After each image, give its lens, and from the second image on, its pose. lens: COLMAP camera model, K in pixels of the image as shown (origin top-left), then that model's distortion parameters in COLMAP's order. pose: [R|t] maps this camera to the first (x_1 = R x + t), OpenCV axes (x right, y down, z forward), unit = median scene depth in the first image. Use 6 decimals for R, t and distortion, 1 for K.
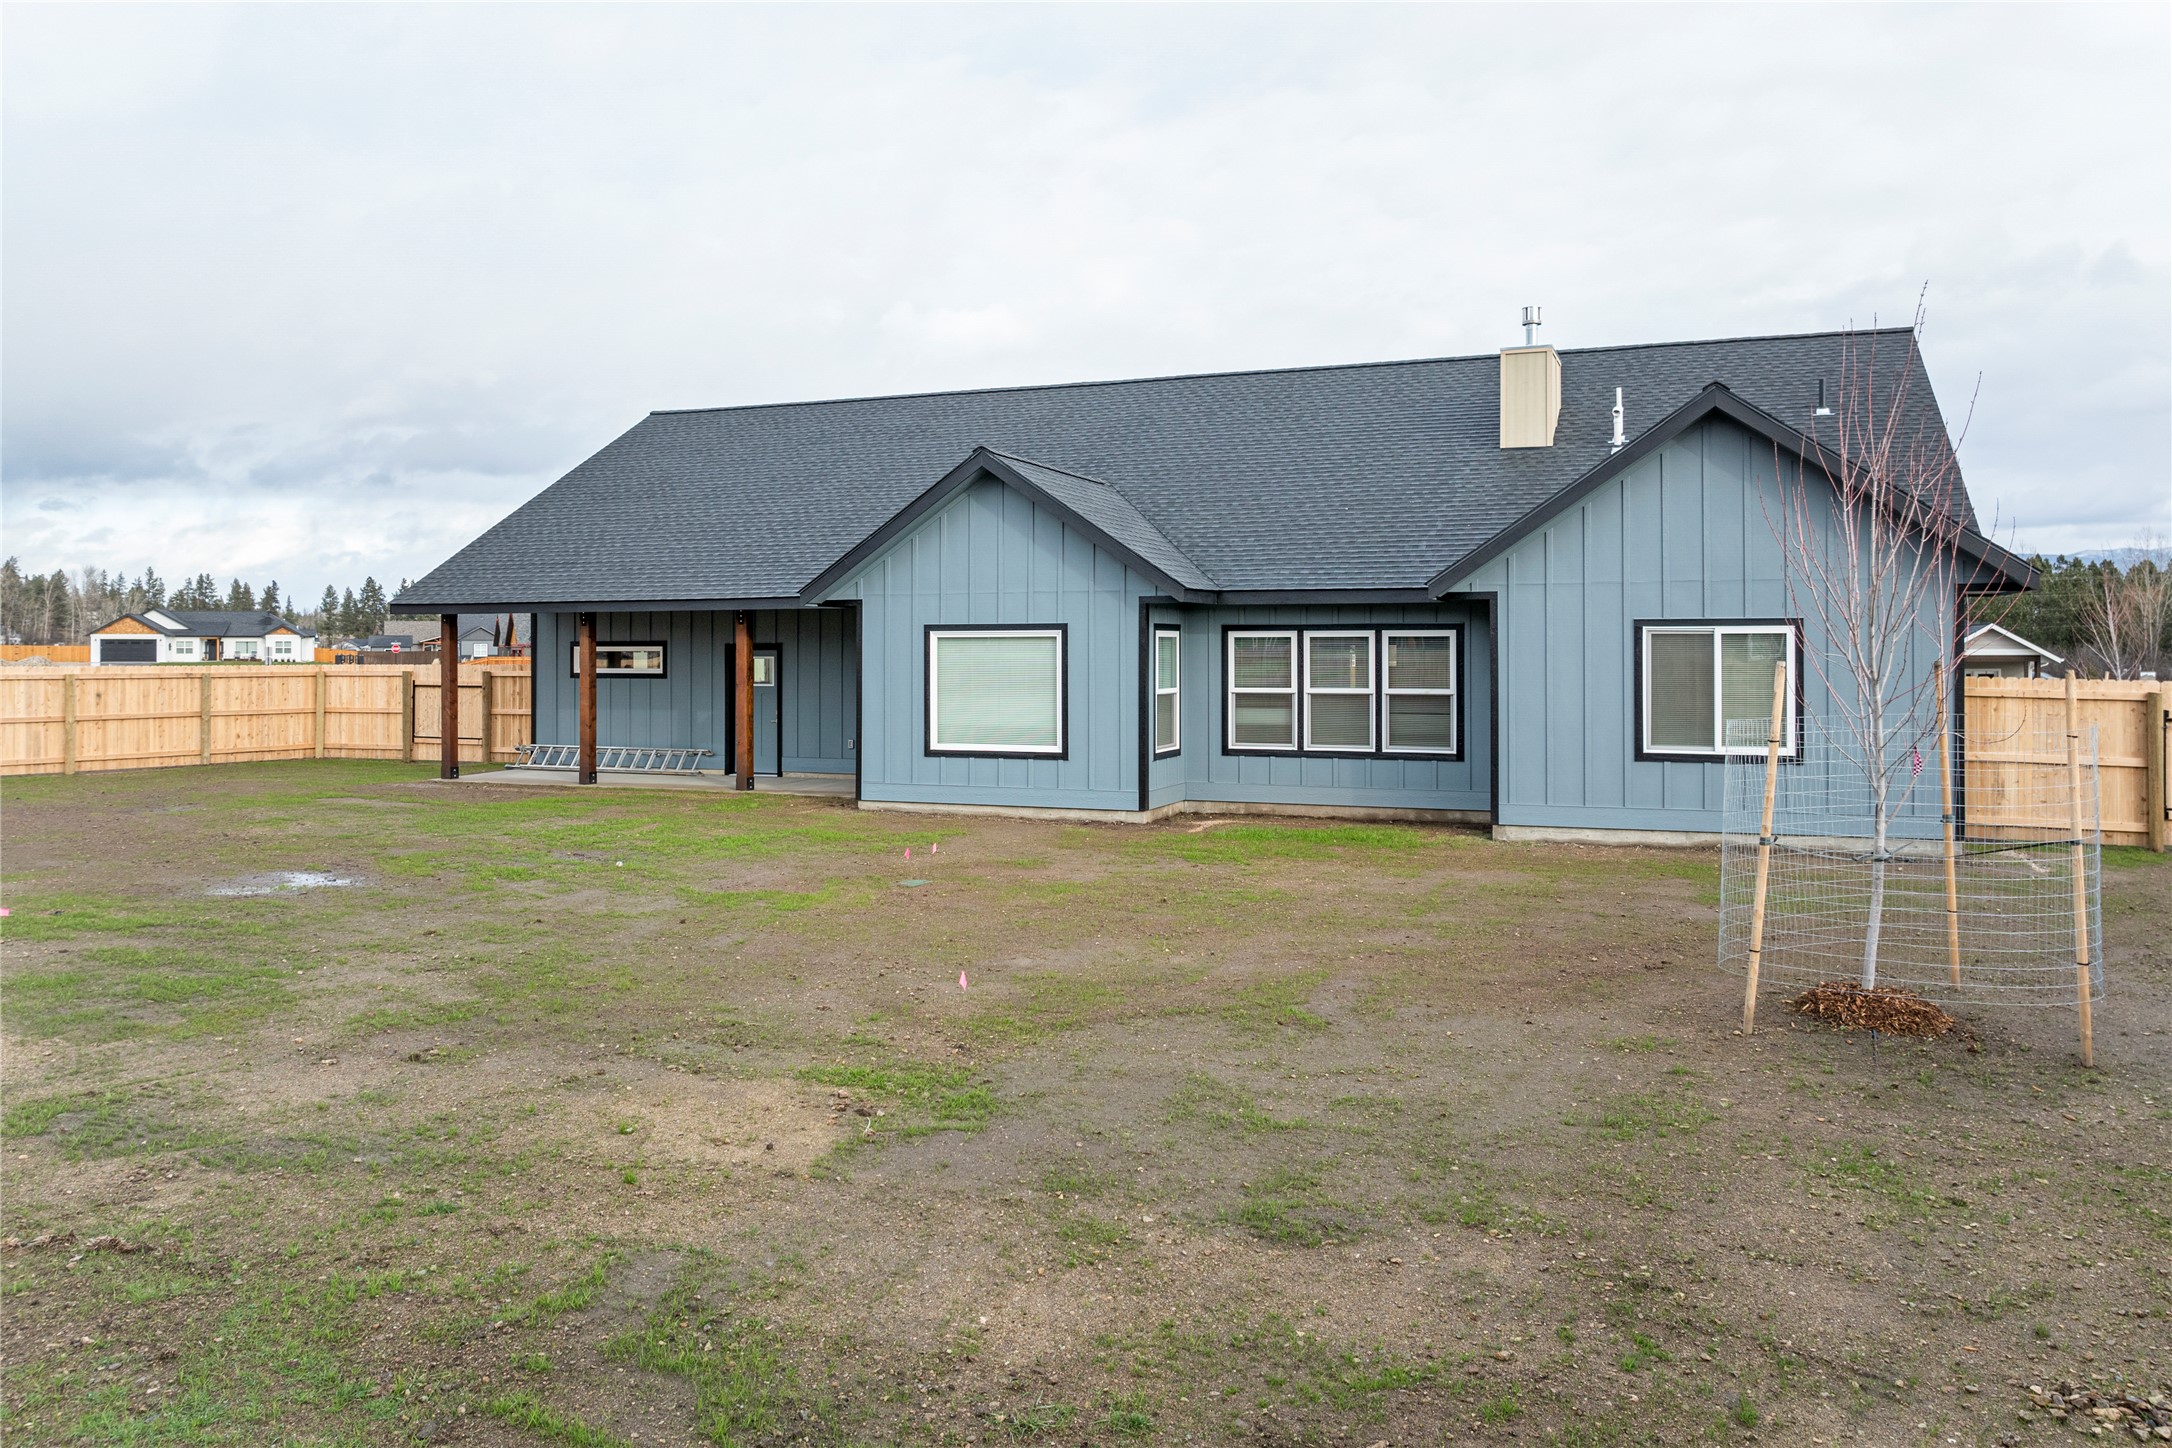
lens RADIAL K [[1527.9, 0, 1083.9], [0, 1527.9, 718.2], [0, 0, 1]] dist [-0.040484, 0.006909]
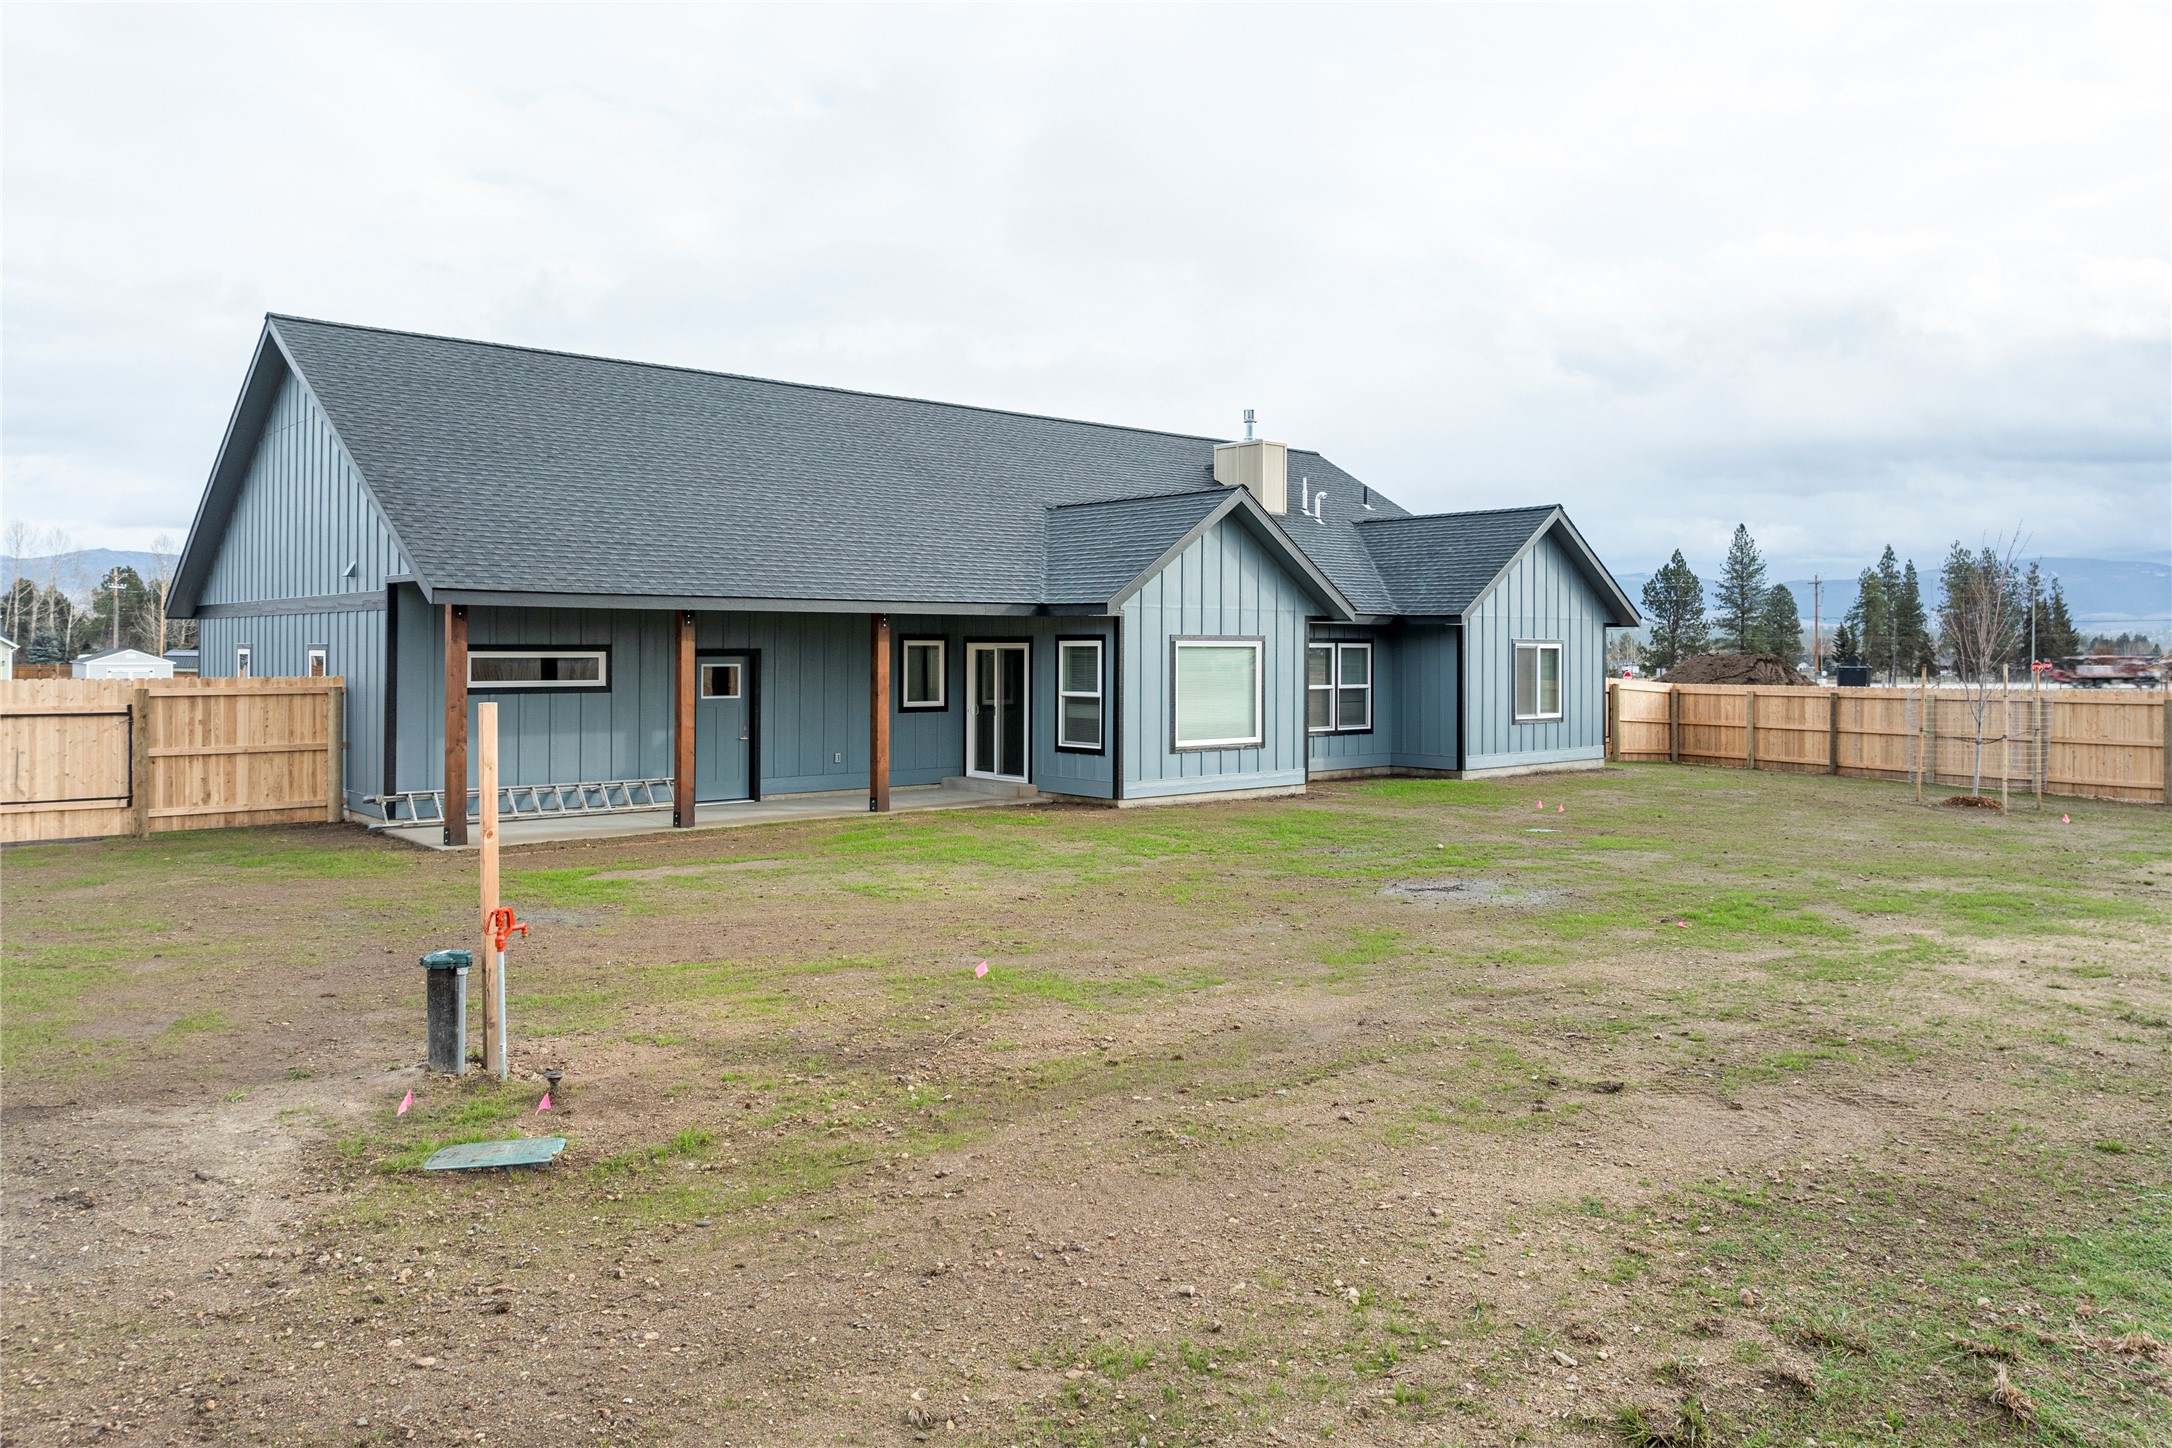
lens RADIAL K [[1527.9, 0, 1062.3], [0, 1527.9, 662.7], [0, 0, 1]] dist [-0.040484, 0.006909]
pose [[0.476647, -0.004057, 0.879086, -1.094293], [0.037035, 0.999194, -0.015470, -0.026199], [-0.878315, 0.039930, 0.476413, 0.527015]]
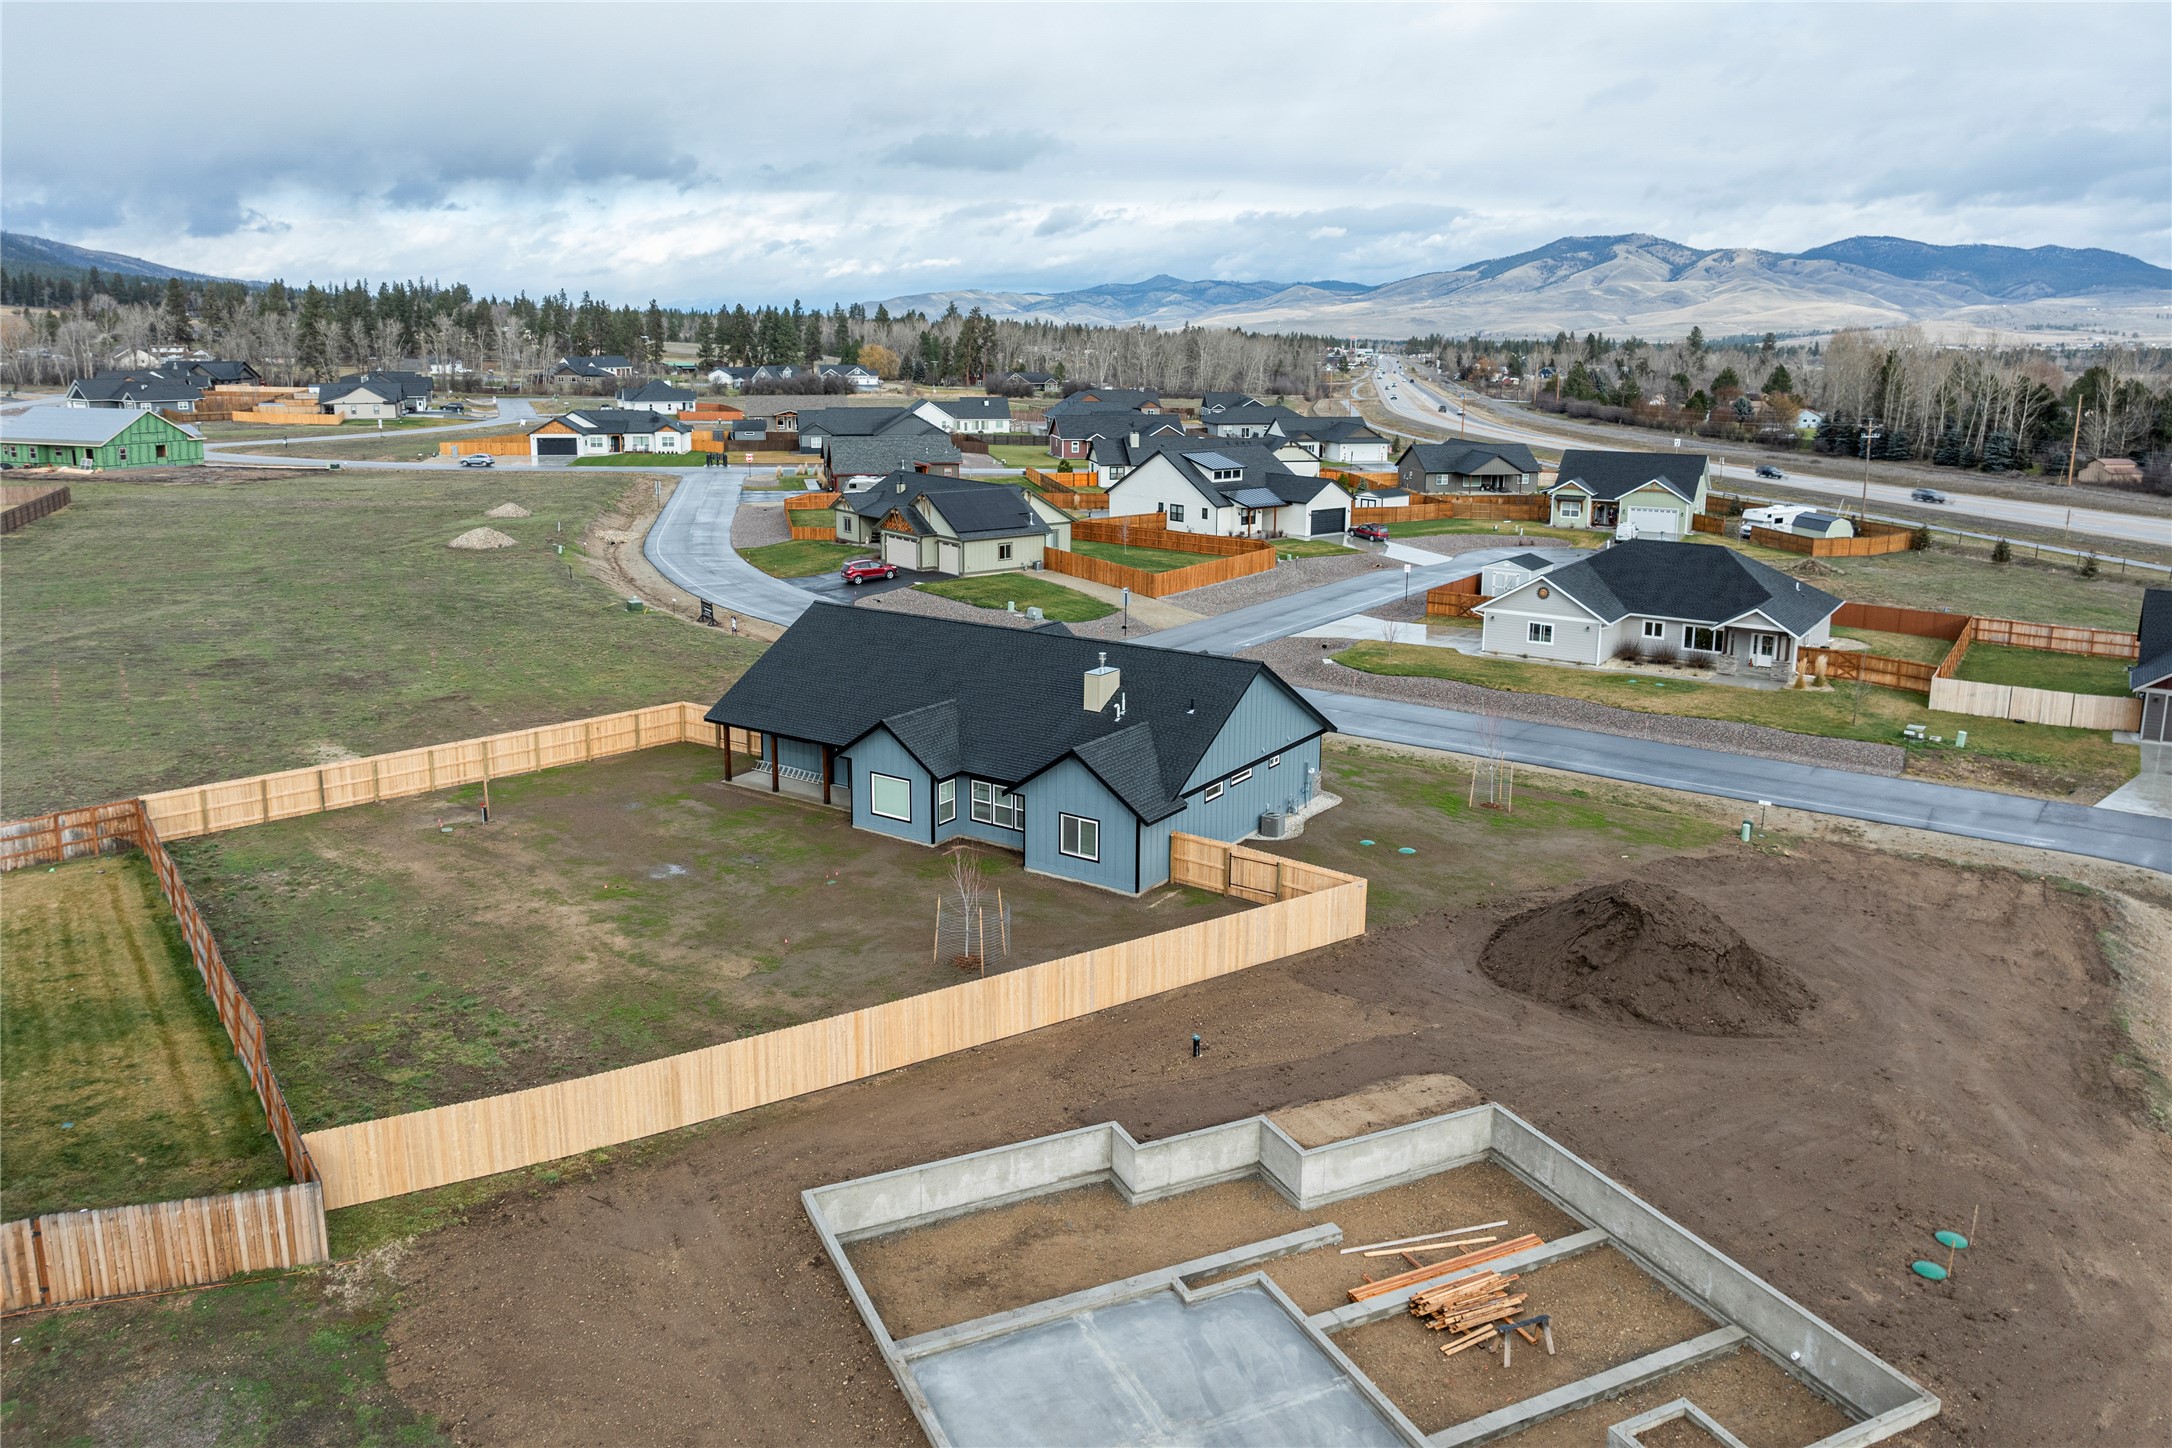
lens RADIAL K [[1527.9, 0, 1073.1], [0, 1527.9, 718.3], [0, 0, 1]] dist [-0.040484, 0.006909]
pose [[0.972606, 0.054489, -0.225984, 0.913342], [-0.007625, 0.979095, 0.203260, -0.744843], [0.232335, -0.195968, 0.952689, -1.635989]]
